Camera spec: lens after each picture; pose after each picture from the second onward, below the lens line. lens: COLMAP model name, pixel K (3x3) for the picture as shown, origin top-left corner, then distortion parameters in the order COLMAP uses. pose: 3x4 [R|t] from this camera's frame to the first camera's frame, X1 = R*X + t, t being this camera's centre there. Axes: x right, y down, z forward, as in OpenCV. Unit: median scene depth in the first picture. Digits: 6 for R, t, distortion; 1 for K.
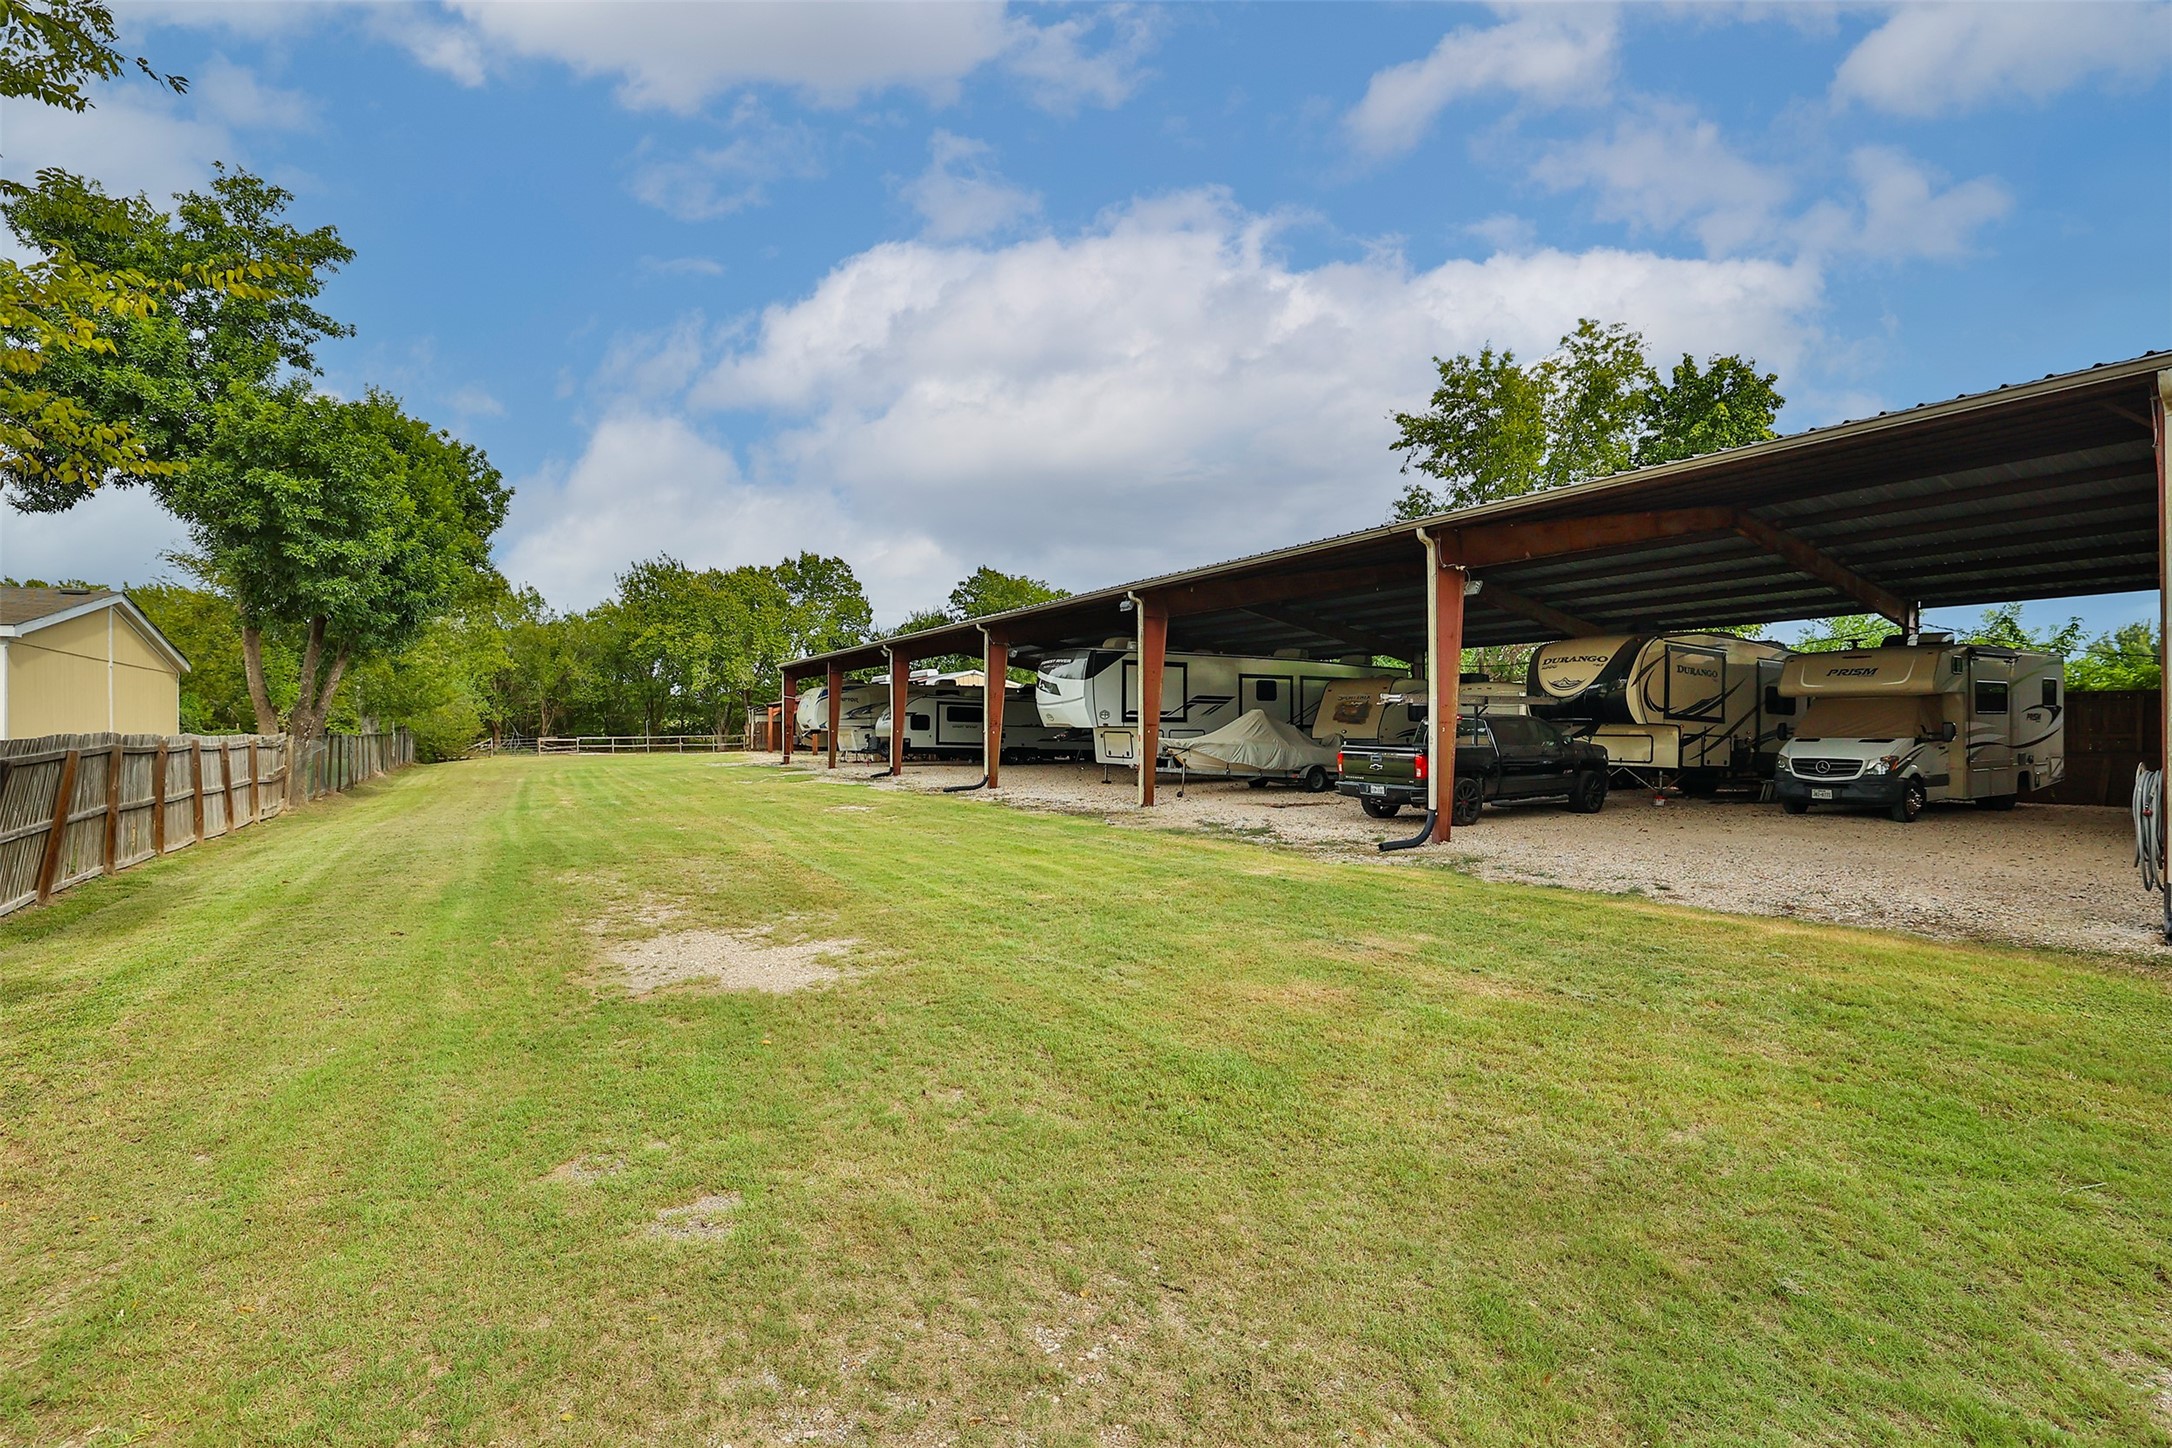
lens RADIAL K [[995.3, 0, 1092.7], [0, 995.3, 725.2], [0, 0, 1]] dist [-0.047107, 0.020131]
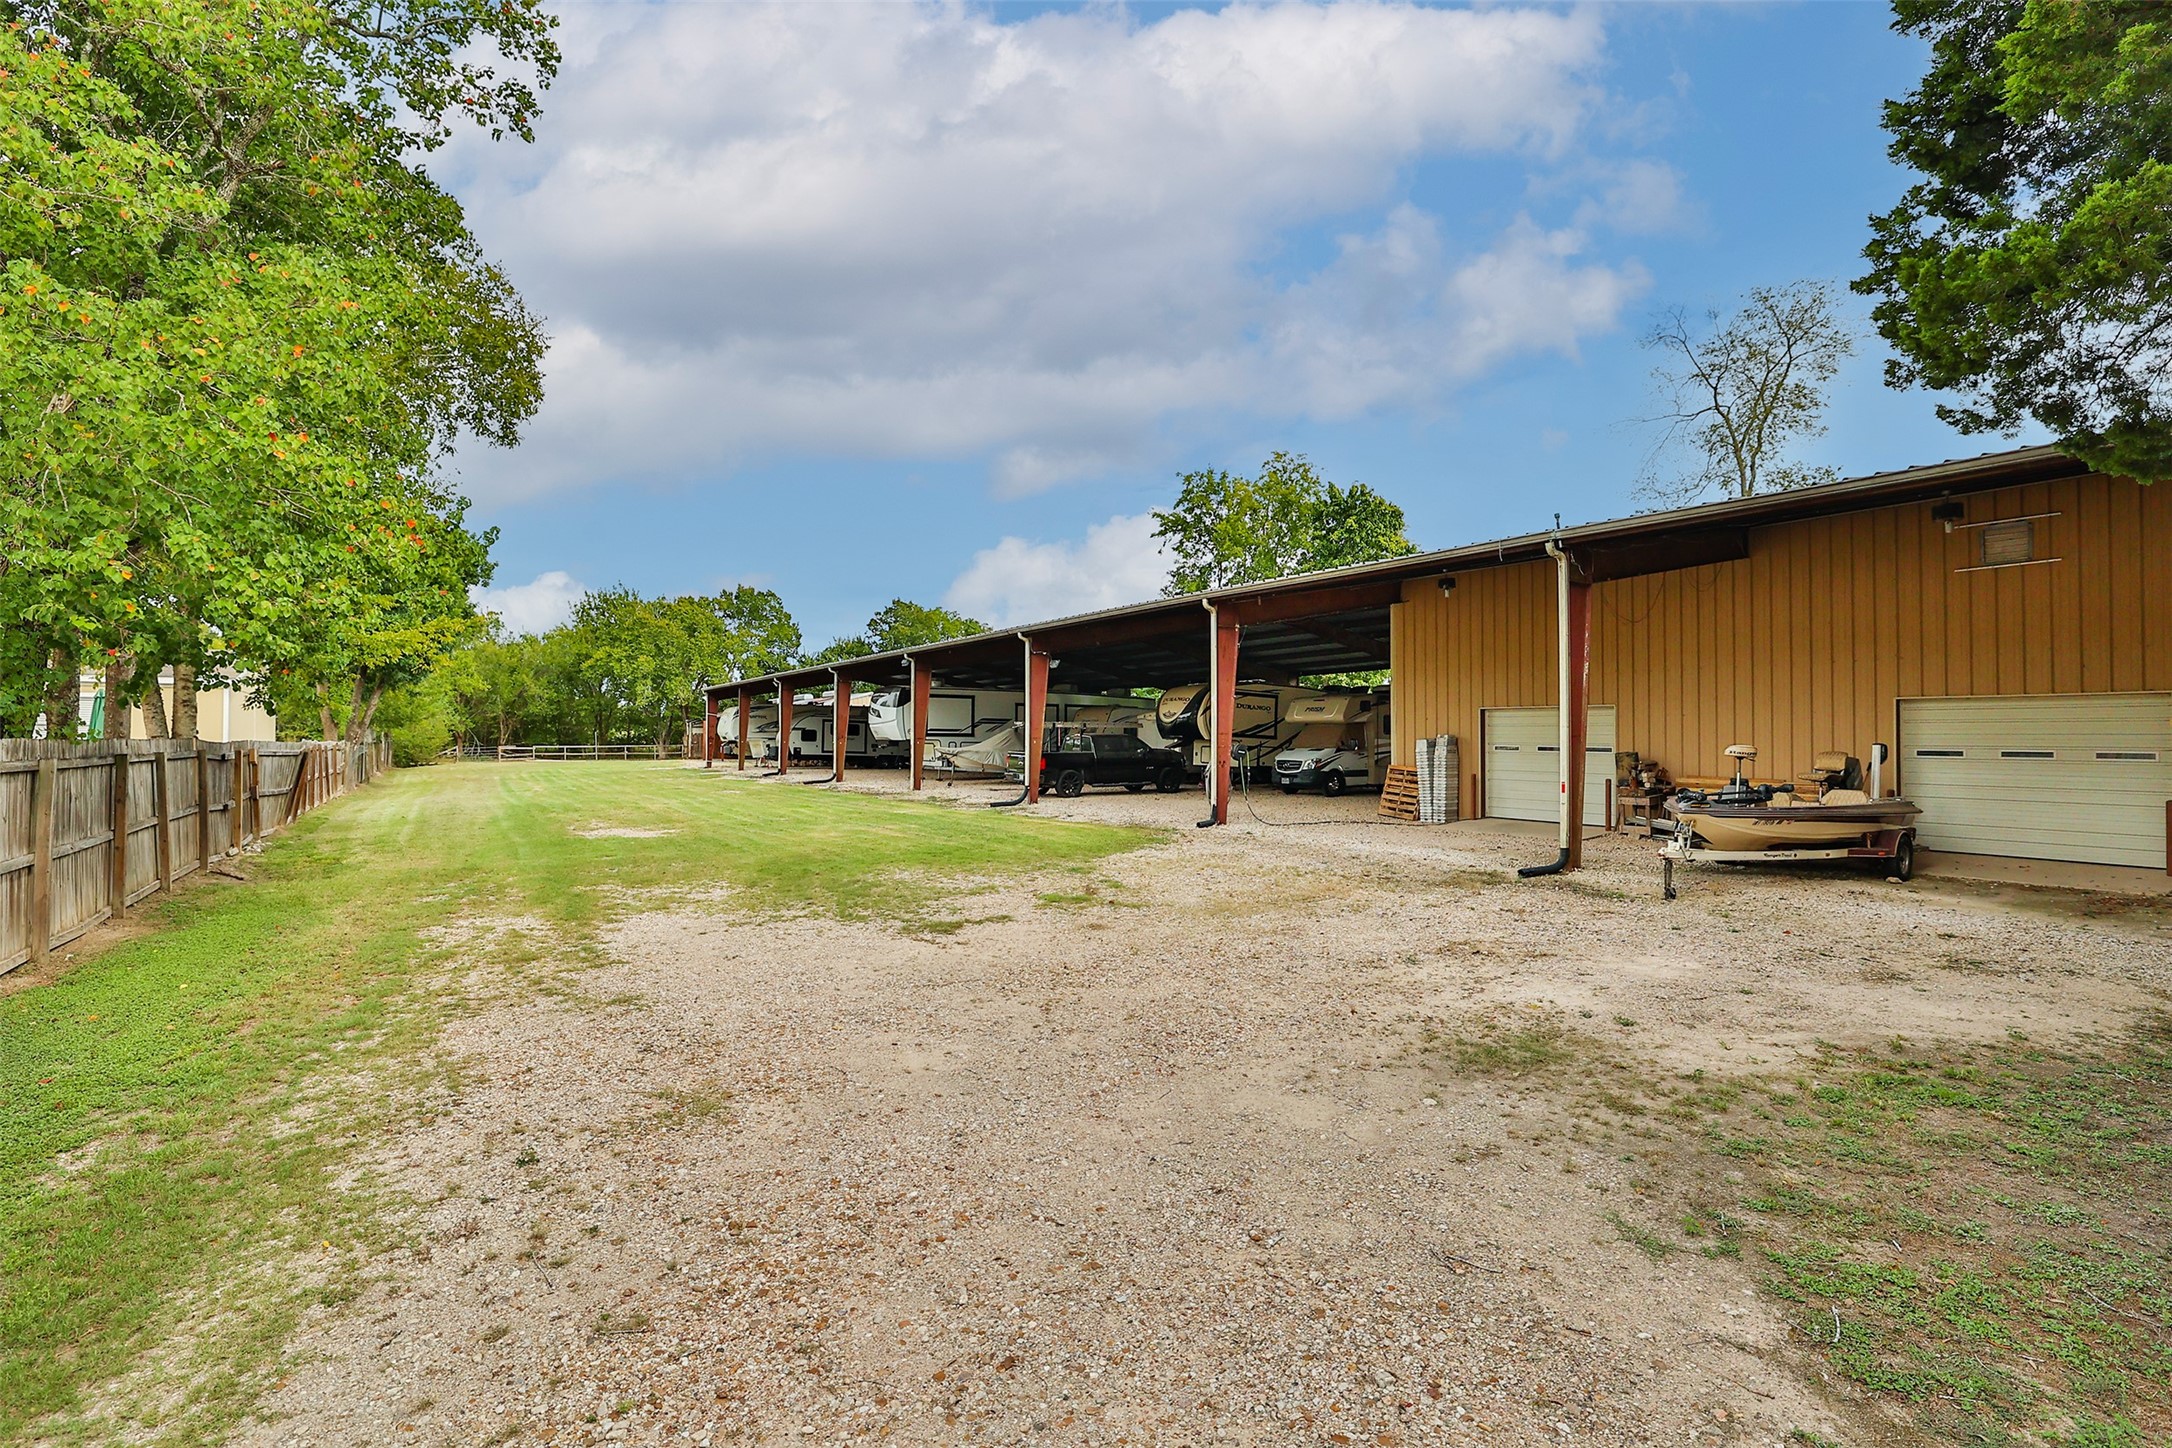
lens RADIAL K [[995.3, 0, 1092.7], [0, 995.3, 725.2], [0, 0, 1]] dist [-0.047107, 0.020131]
pose [[0.999089, 0.006141, 0.042240, 0.219642], [-0.005579, 0.999894, -0.013415, -0.001341], [-0.042318, 0.013167, 0.999017, -0.480502]]
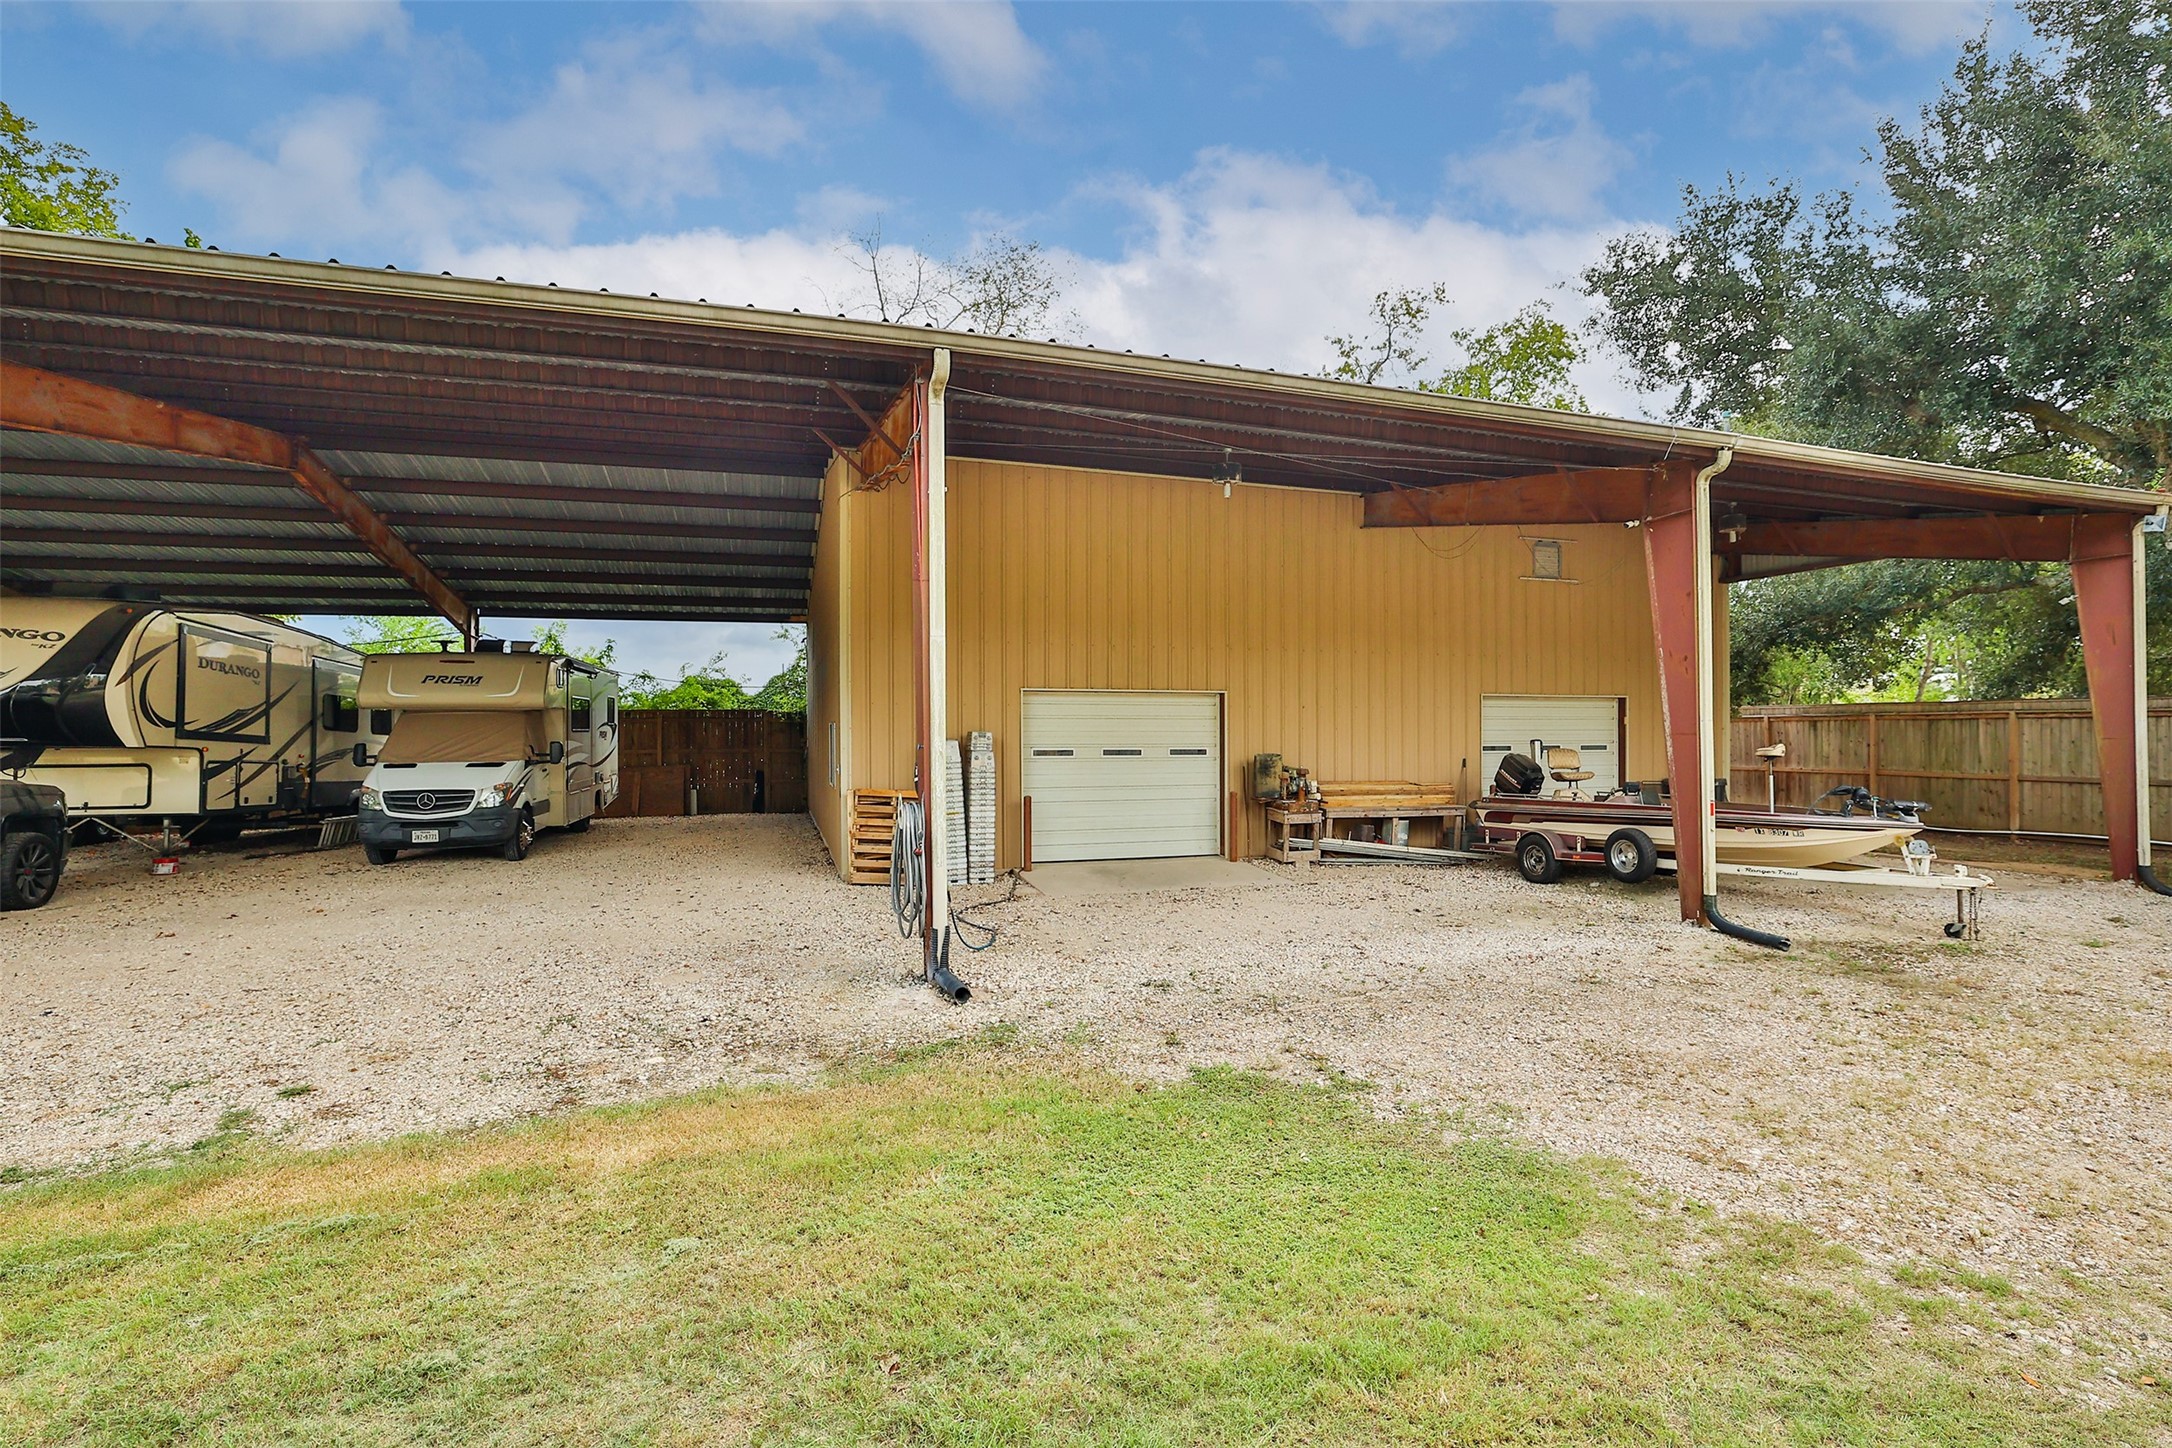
lens RADIAL K [[995.3, 0, 1092.7], [0, 995.3, 725.2], [0, 0, 1]] dist [-0.047107, 0.020131]
pose [[0.238538, 0.007961, 0.971100, 0.082330], [0.004993, 0.999943, -0.009424, -0.004604], [-0.971120, 0.007097, 0.238485, 0.200739]]
